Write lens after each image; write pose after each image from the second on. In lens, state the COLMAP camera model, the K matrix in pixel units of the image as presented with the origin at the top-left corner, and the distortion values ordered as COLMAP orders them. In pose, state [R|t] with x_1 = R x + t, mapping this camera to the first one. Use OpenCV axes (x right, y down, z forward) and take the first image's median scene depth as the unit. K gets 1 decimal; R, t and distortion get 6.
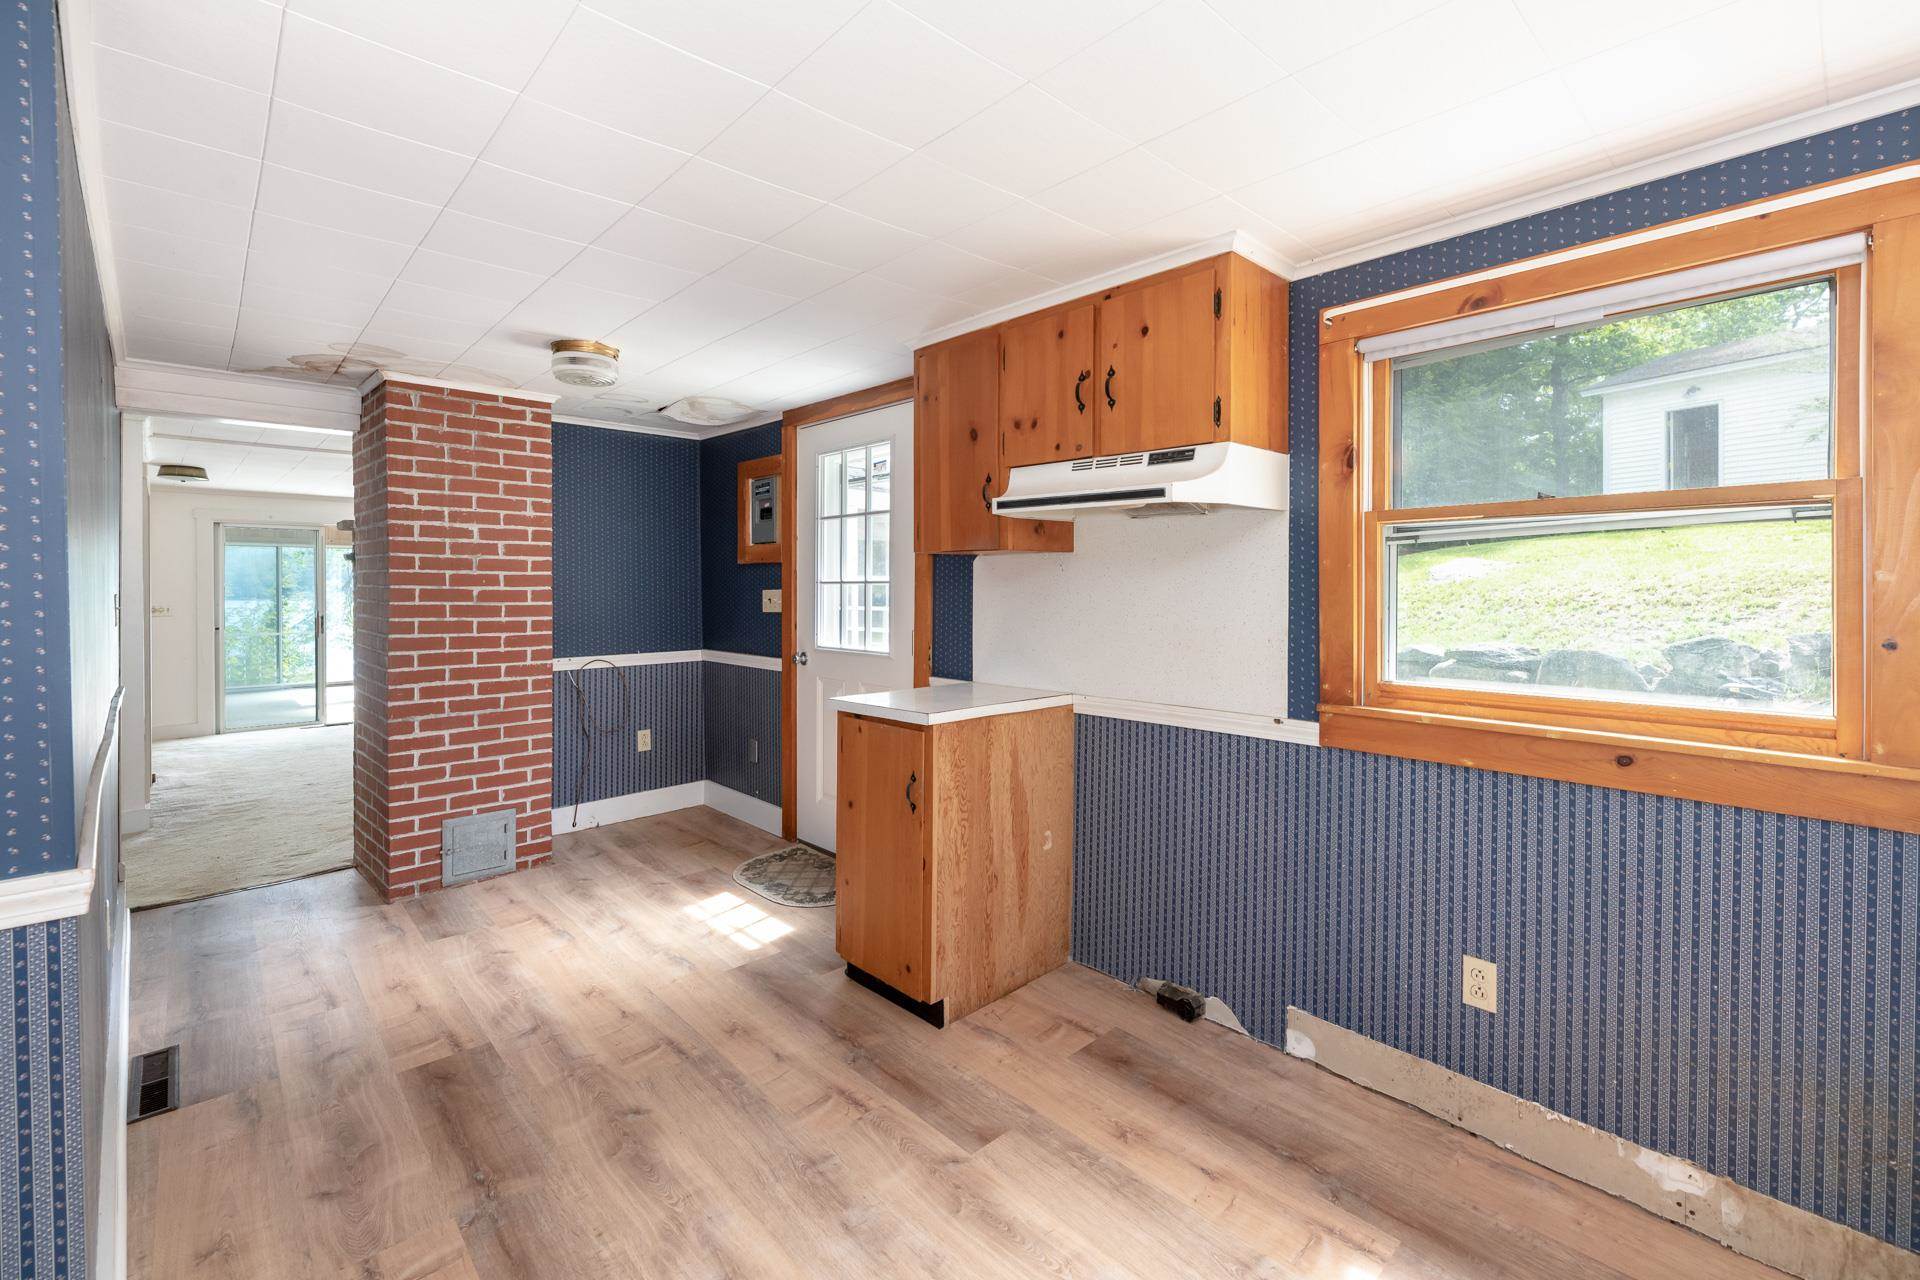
lens RADIAL K [[822.0, 0, 982.6], [0, 822.0, 587.2], [0, 0, 1]] dist [-0.000455, -0.000384]
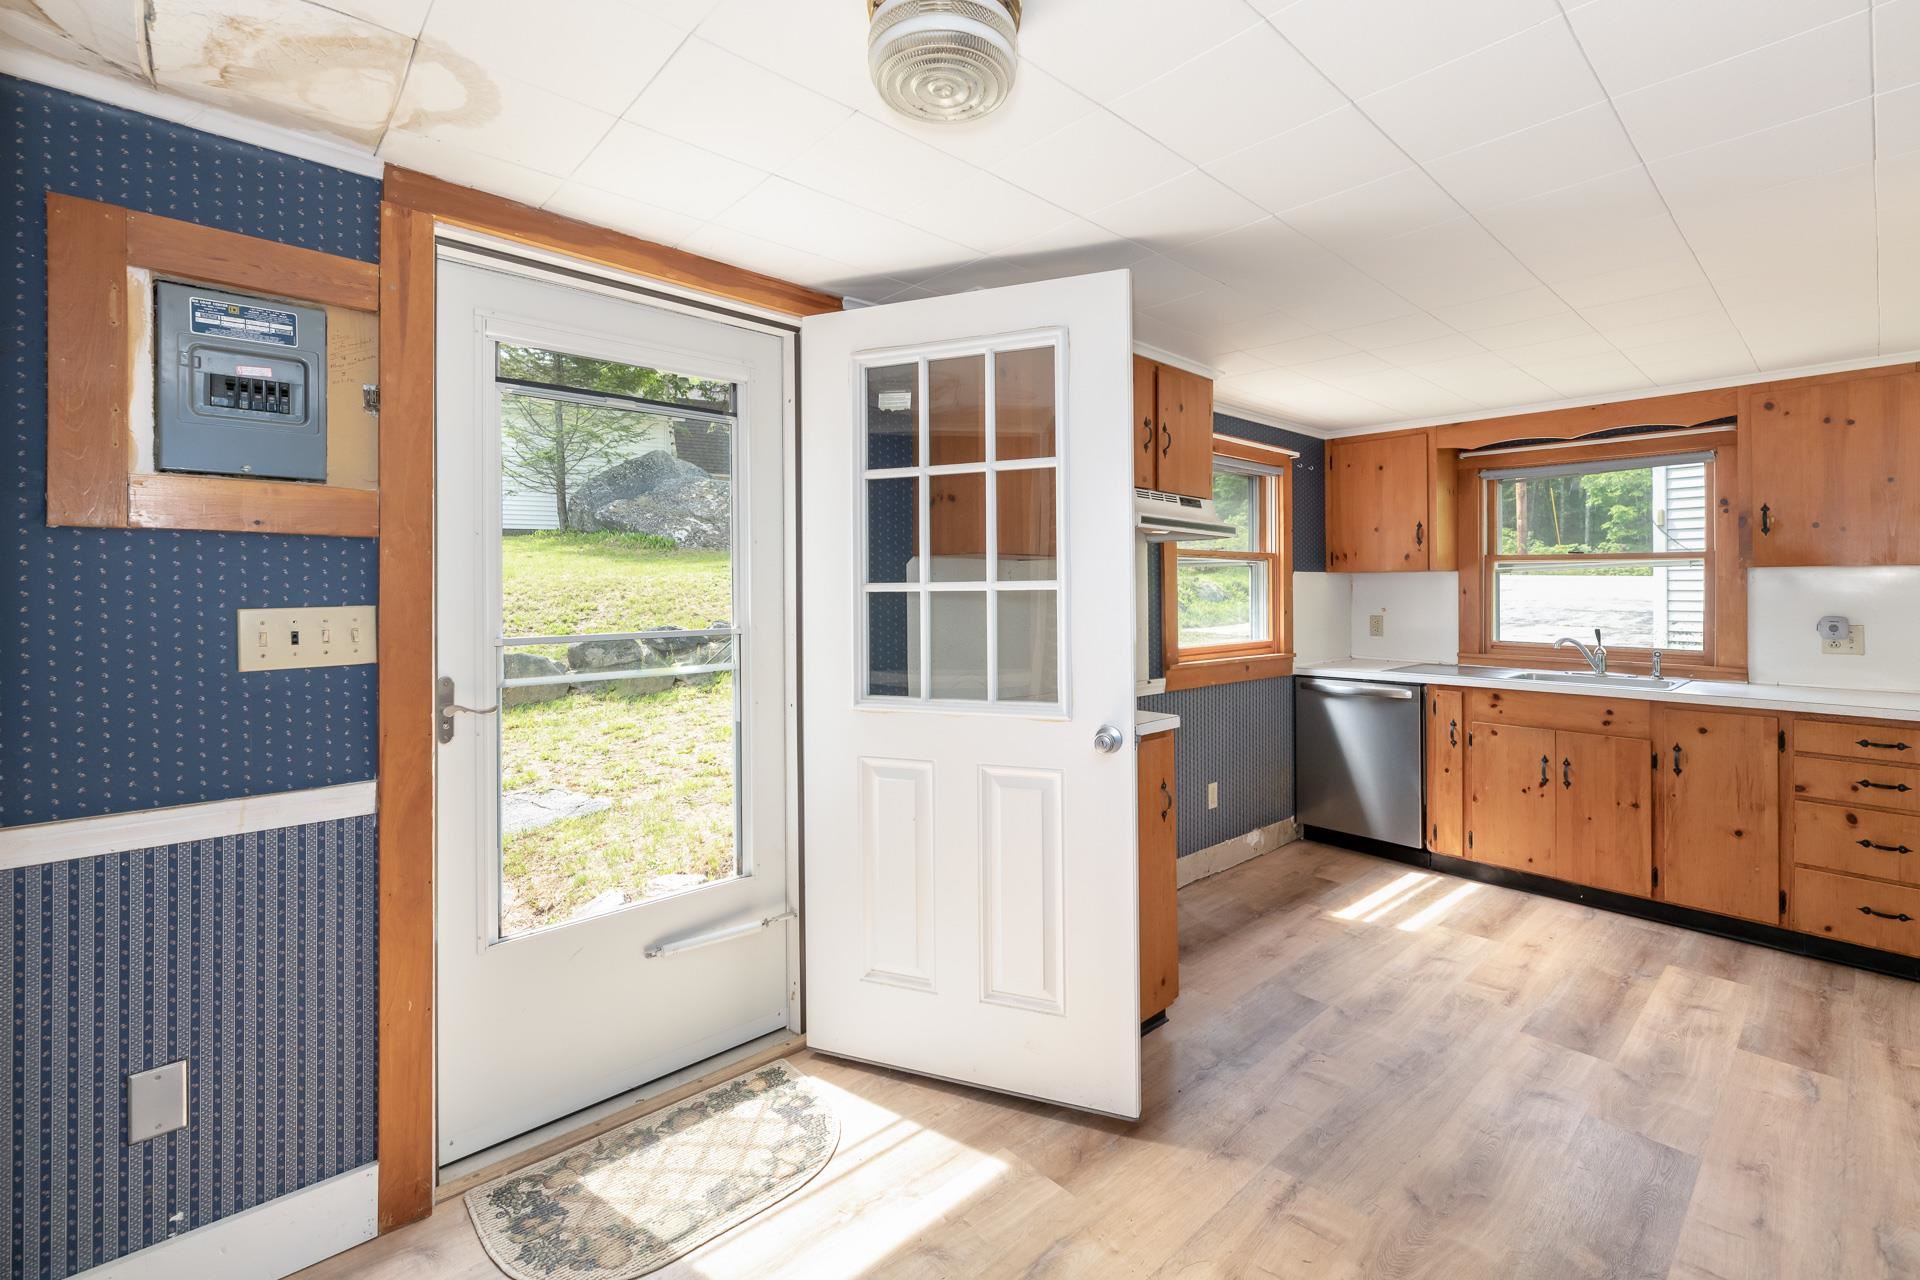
lens RADIAL K [[822.0, 0, 982.6], [0, 822.0, 587.2], [0, 0, 1]] dist [-0.000455, -0.000384]
pose [[0.020048, 0.005854, 0.999782, -1.275459], [0.005687, 0.999966, -0.005969, -0.004933], [-0.999783, 0.005806, 0.020014, 1.407473]]
